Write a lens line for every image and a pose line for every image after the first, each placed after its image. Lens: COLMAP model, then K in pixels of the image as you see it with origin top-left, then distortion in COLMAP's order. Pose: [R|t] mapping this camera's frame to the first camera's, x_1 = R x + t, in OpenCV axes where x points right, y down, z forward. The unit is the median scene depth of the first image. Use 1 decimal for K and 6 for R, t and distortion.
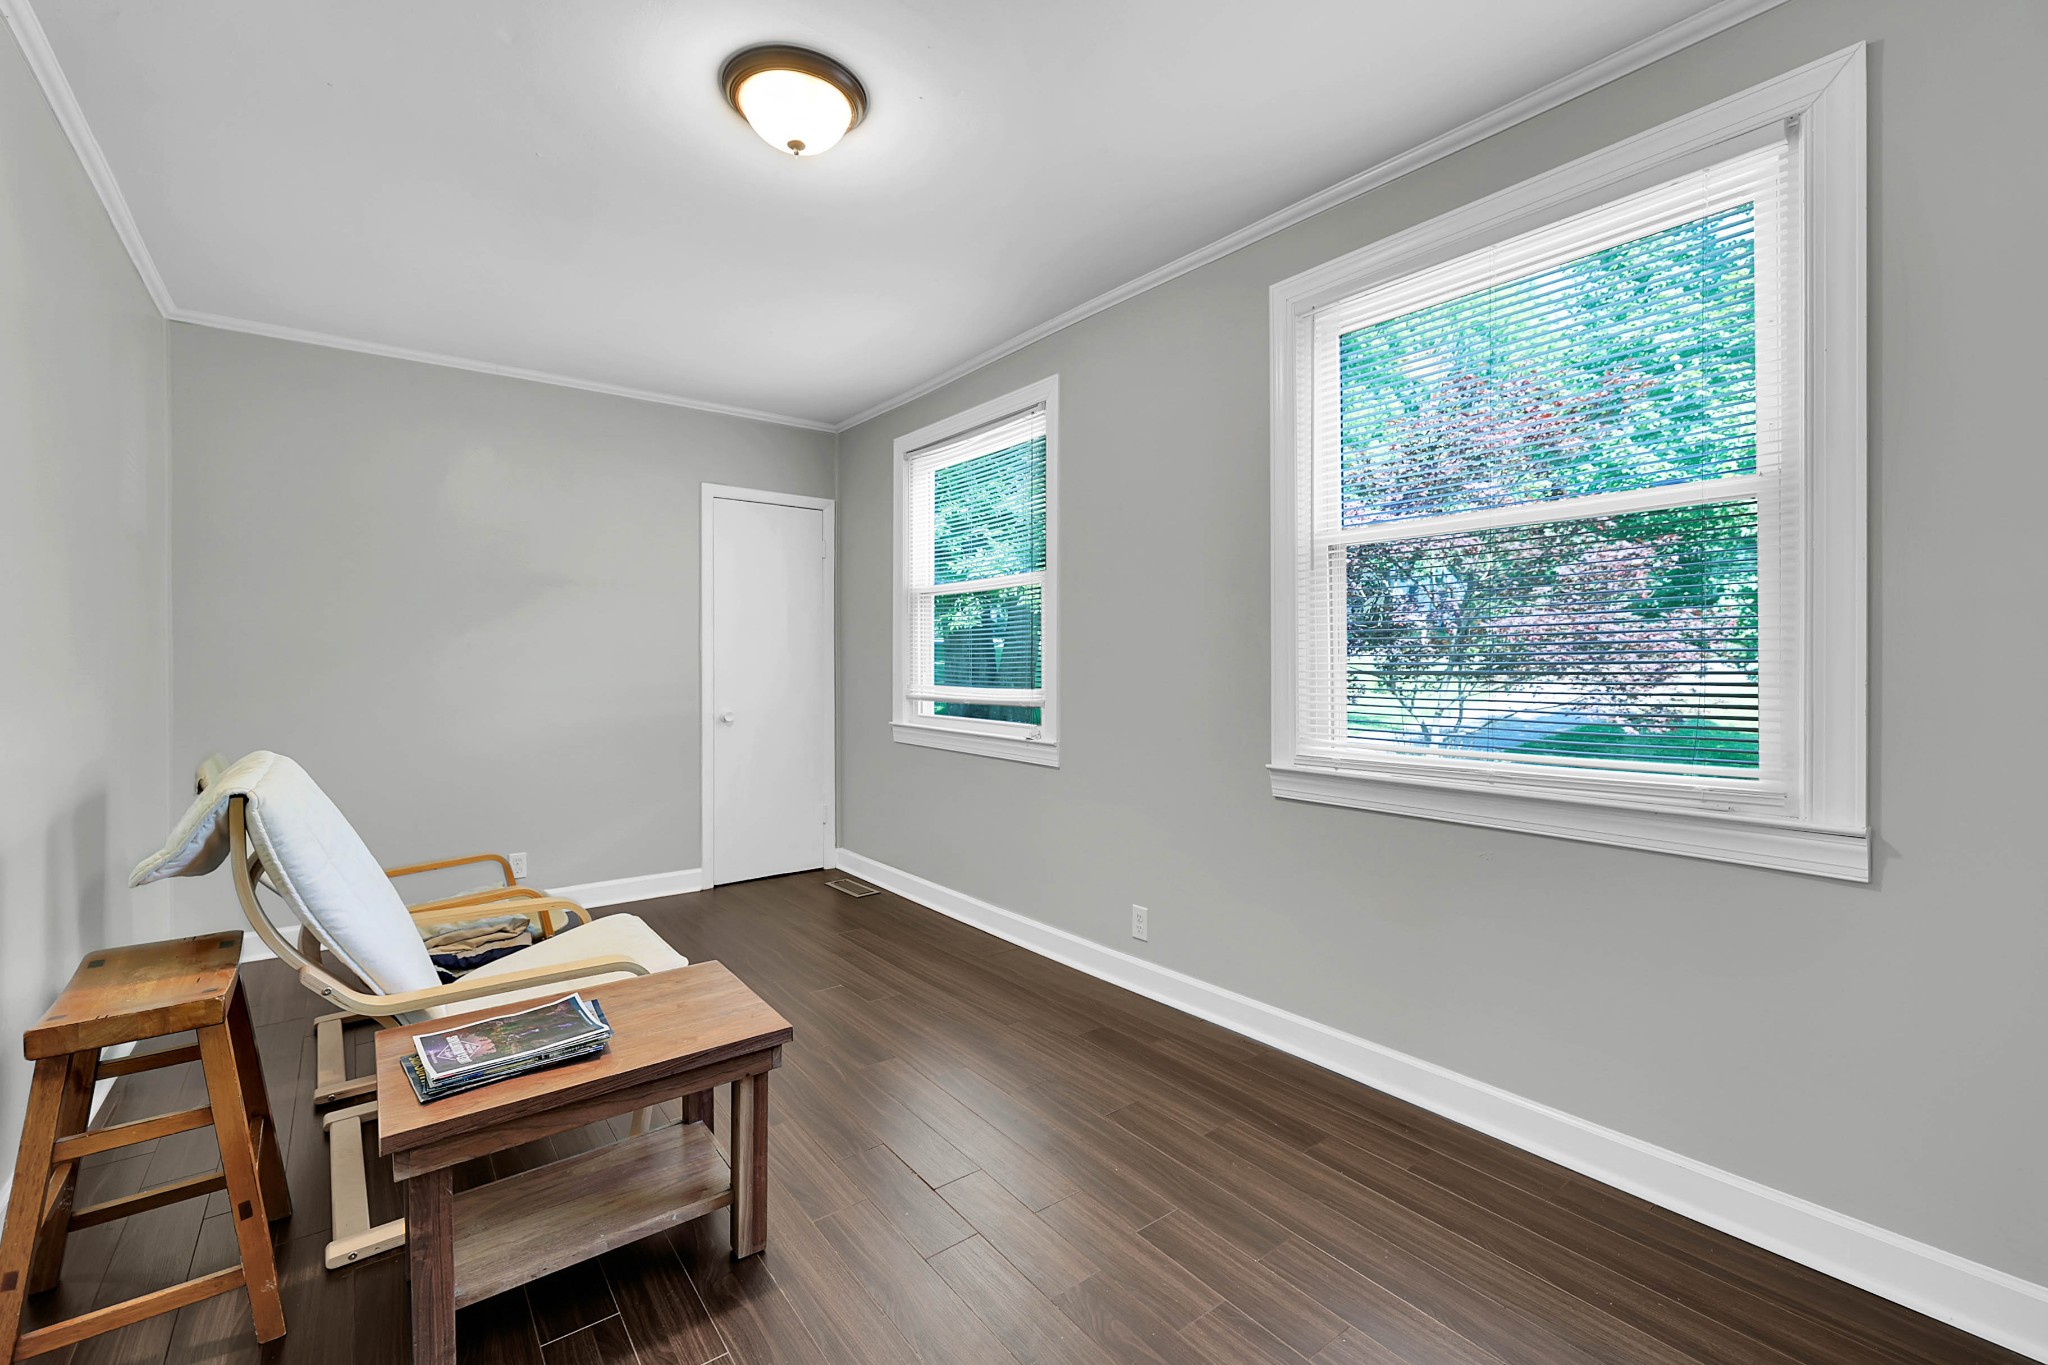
lens RADIAL K [[862.9, 0, 1016.6], [0, 862.9, 677.8], [0, 0, 1]] dist [0.001325, 0.000111]
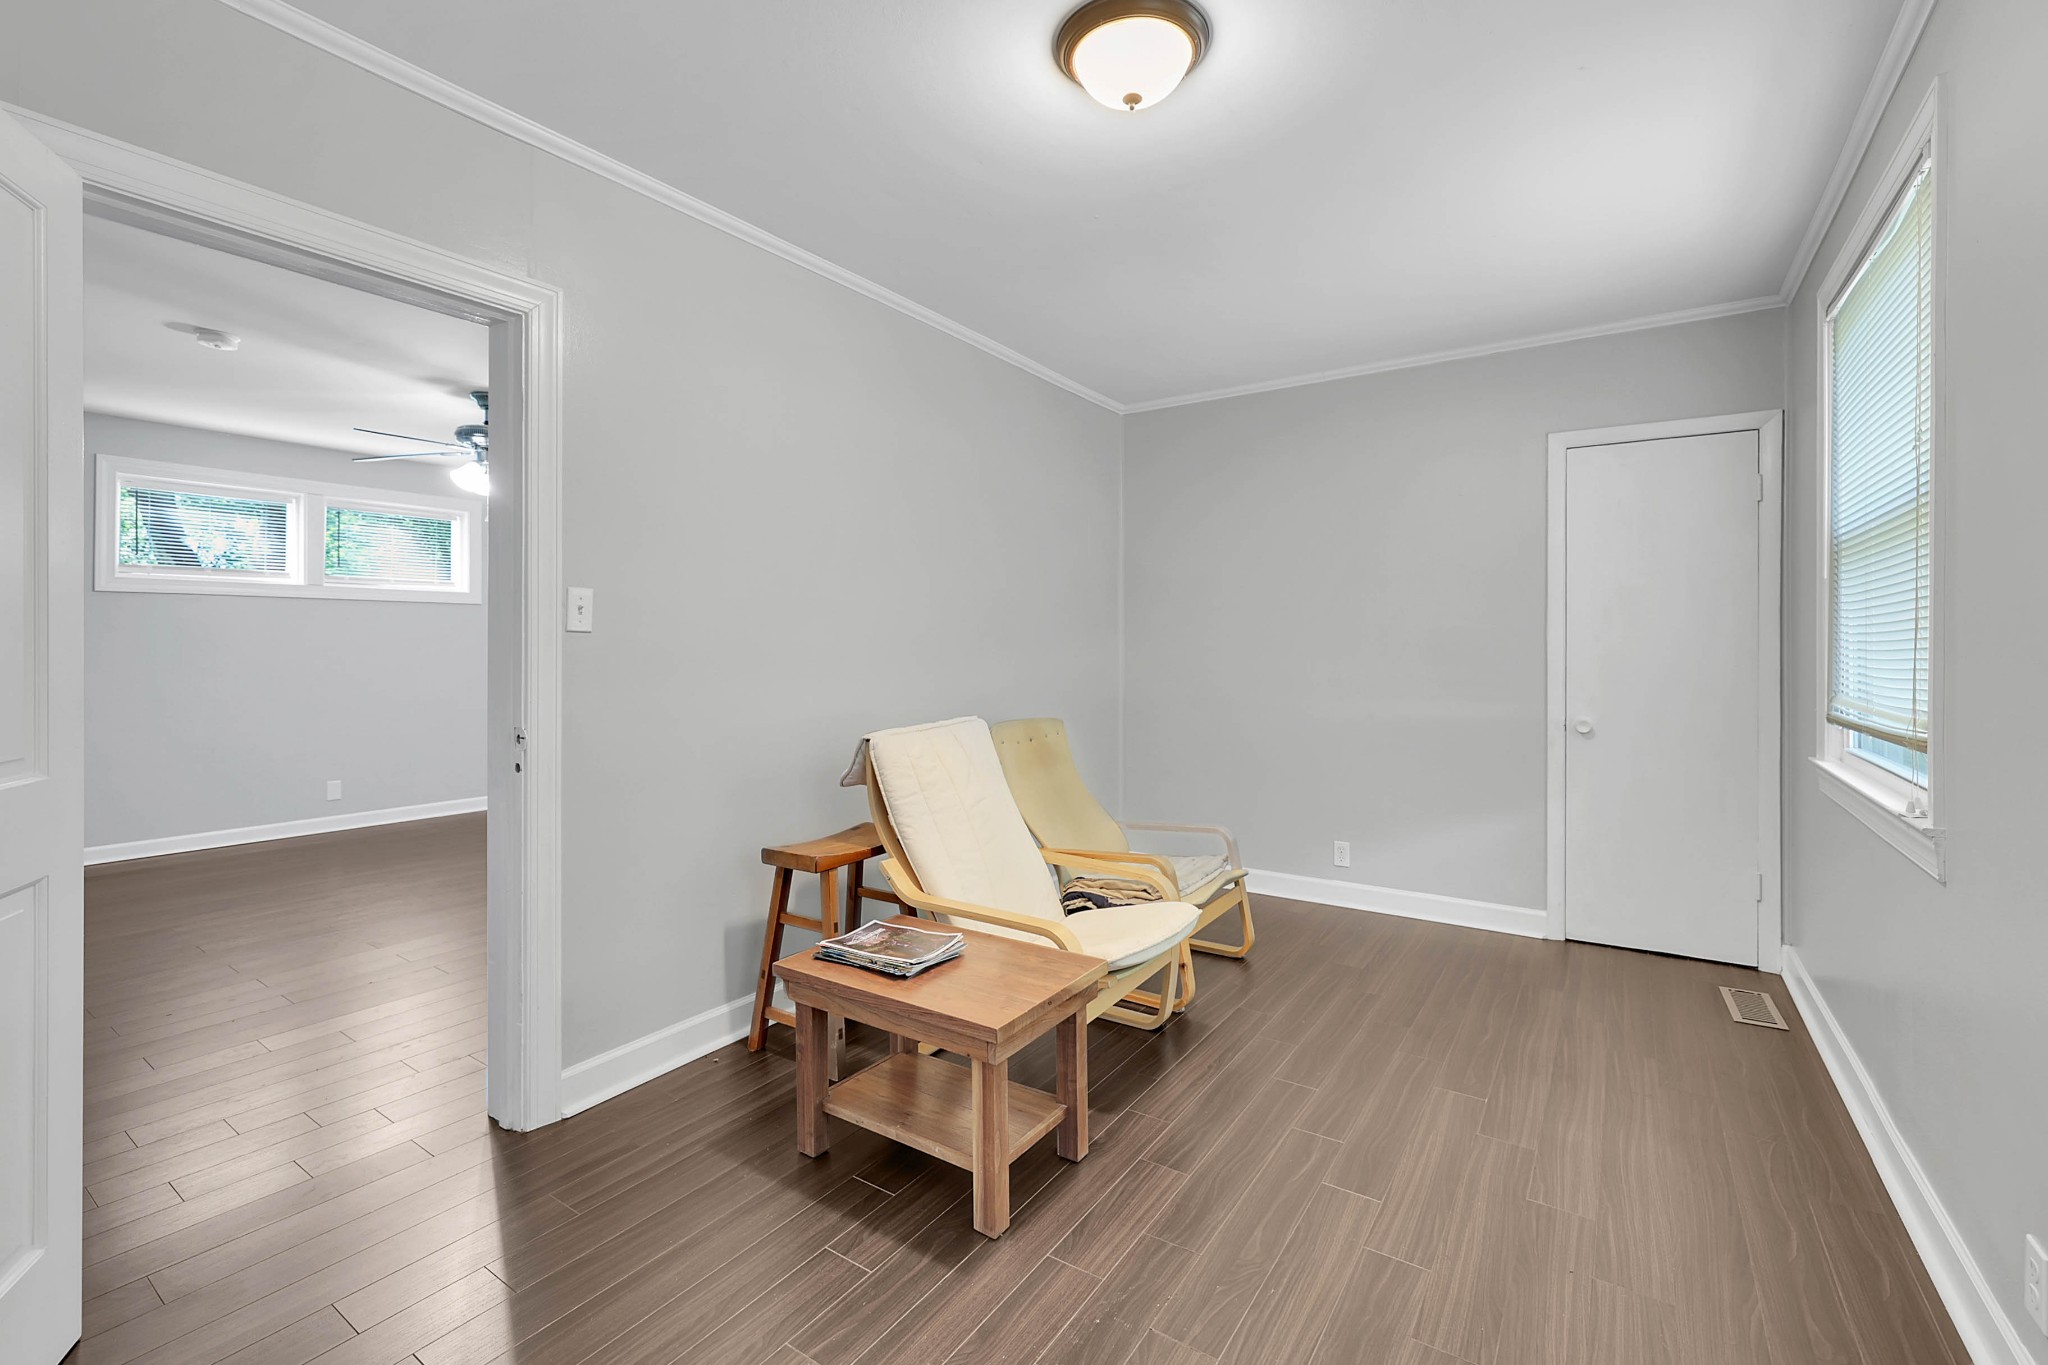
lens RADIAL K [[903.5, 0, 1021.9], [0, 903.5, 657.0], [0, 0, 1]] dist [-0.000203, 0.000036]
pose [[0.317926, 0.010341, -0.948059, 0.679006], [-0.020777, 0.999776, 0.003938, -0.025399], [0.947888, 0.018445, 0.318070, 0.645083]]
